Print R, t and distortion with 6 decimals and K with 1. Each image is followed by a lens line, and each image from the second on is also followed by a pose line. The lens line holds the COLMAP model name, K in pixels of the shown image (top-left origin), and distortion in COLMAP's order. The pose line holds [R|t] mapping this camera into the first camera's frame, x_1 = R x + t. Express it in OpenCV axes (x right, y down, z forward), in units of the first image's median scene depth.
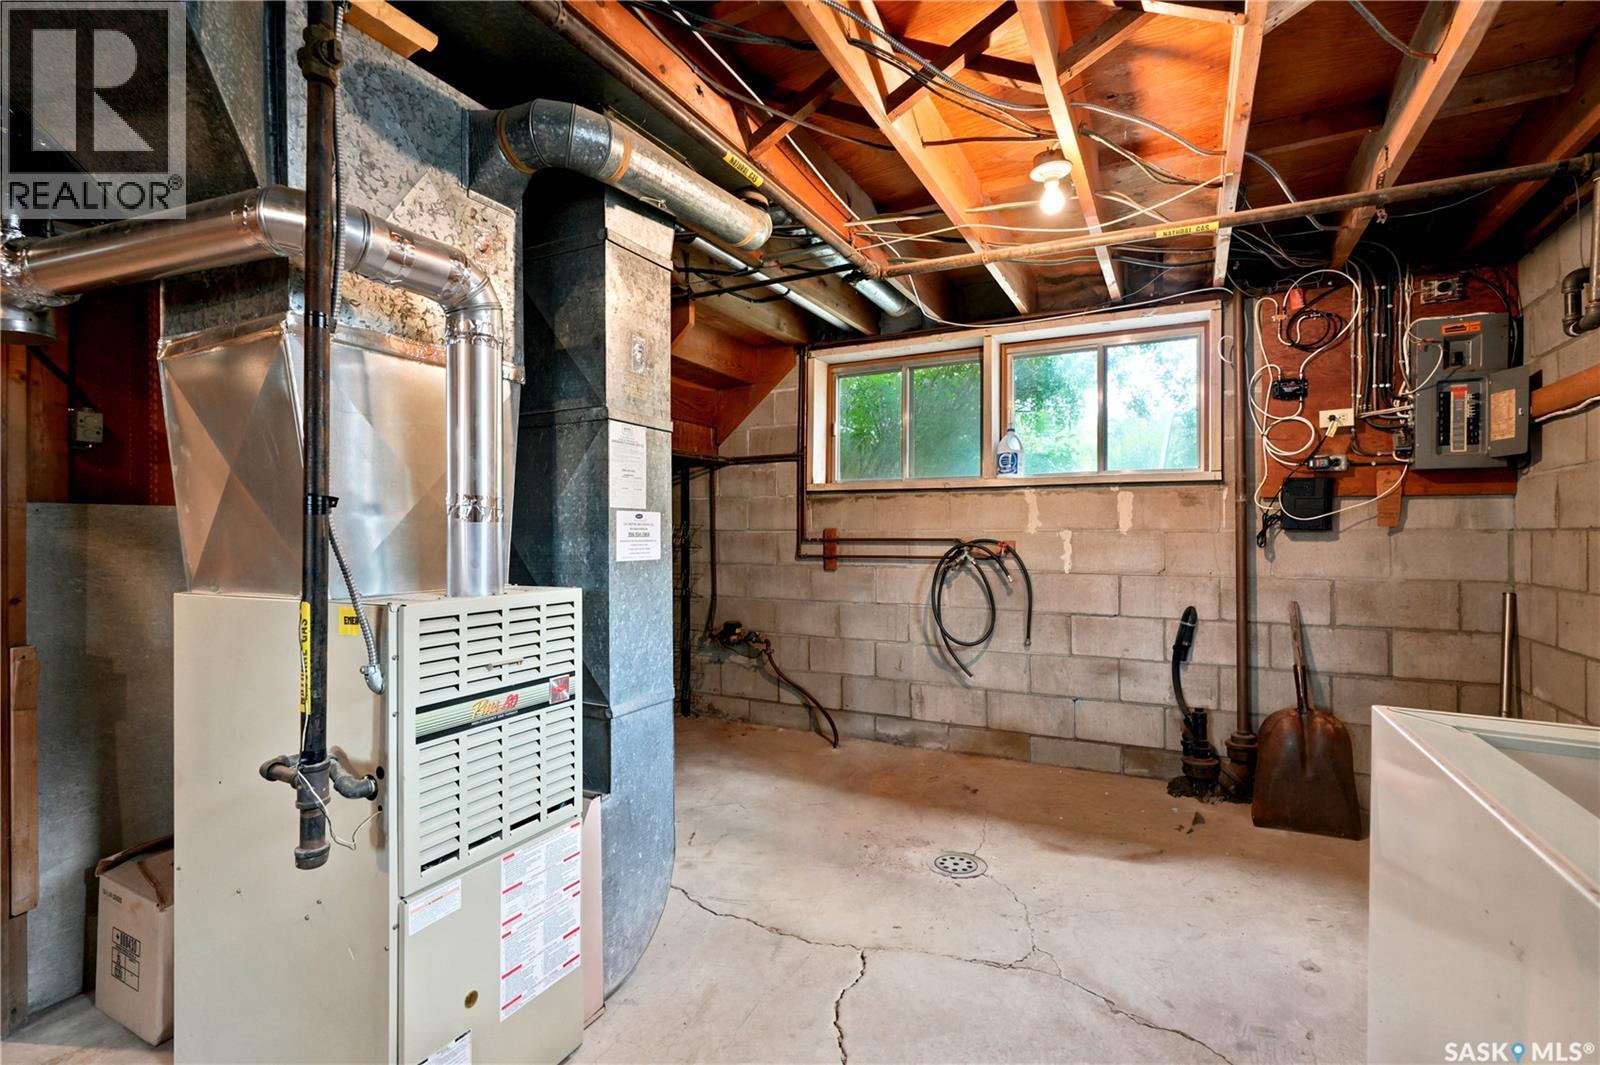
lens RADIAL K [[724.0, 0, 795.4], [0, 724.0, 529.6], [0, 0, 1]] dist [-0.003415, 0.000300]
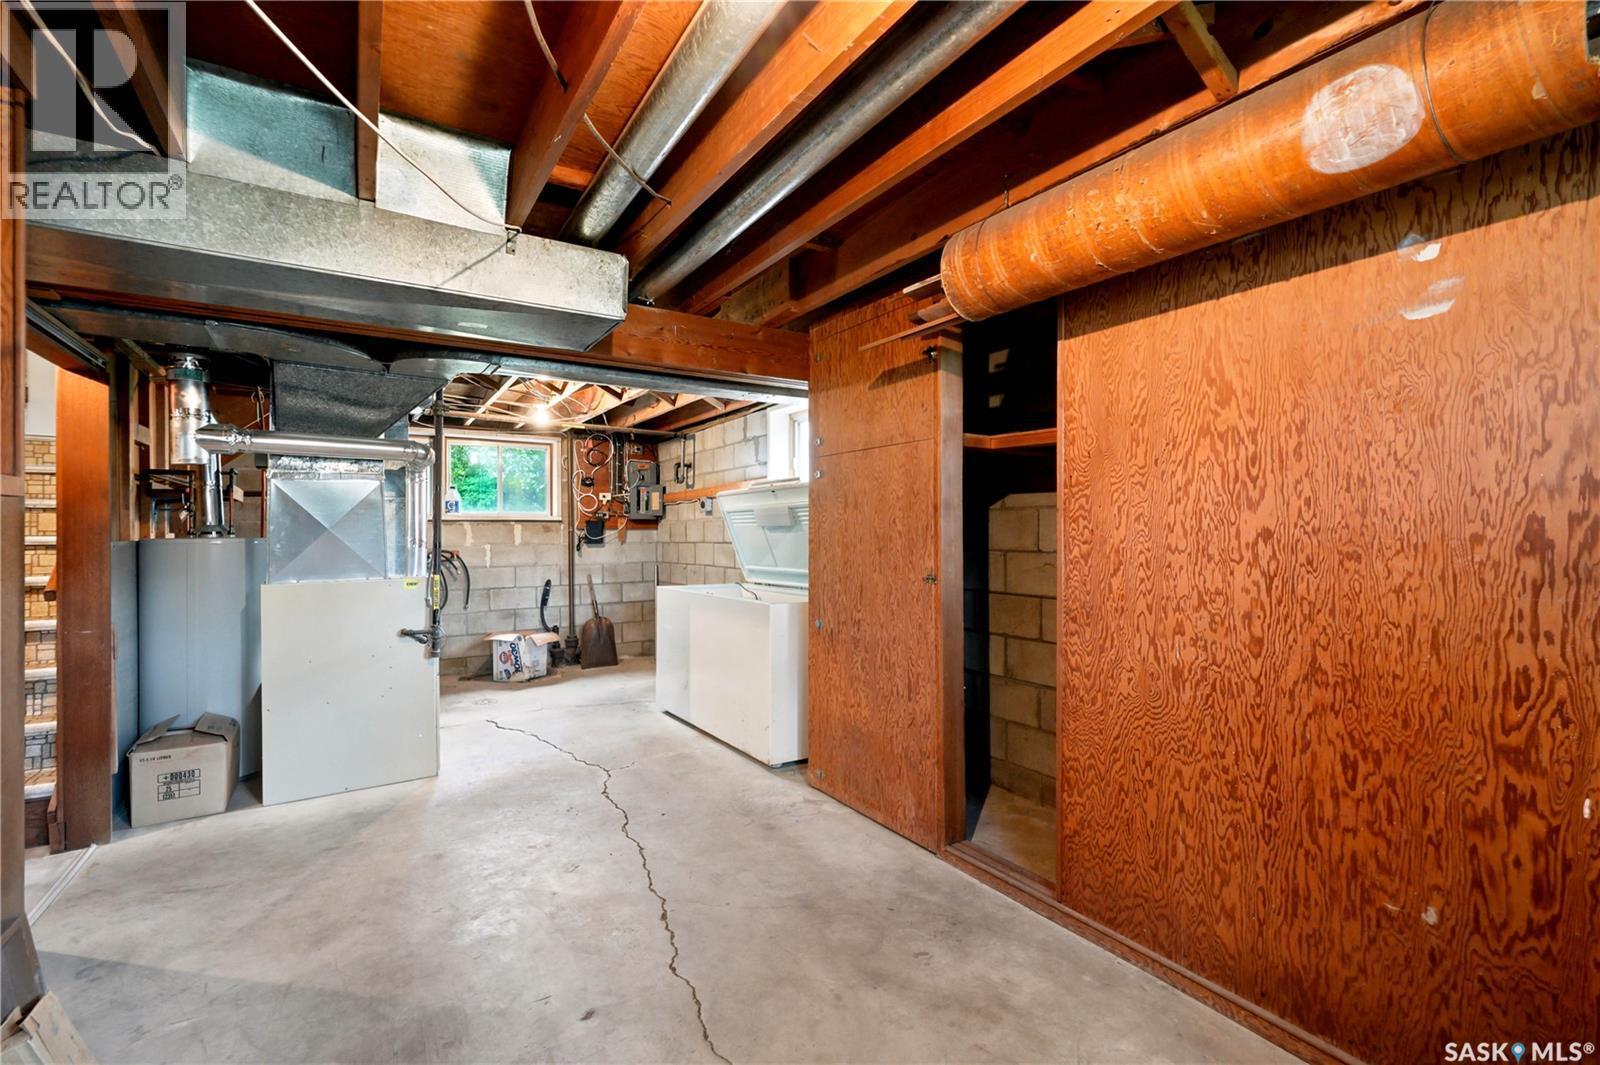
lens RADIAL K [[724.0, 0, 800.7], [0, 724.0, 536.6], [0, 0, 1]] dist [-0.003415, 0.000300]
pose [[0.506496, -0.004762, 0.862229, -0.968293], [0.004603, 0.999985, 0.002819, -0.023991], [-0.862230, 0.002541, 0.506511, -0.757280]]
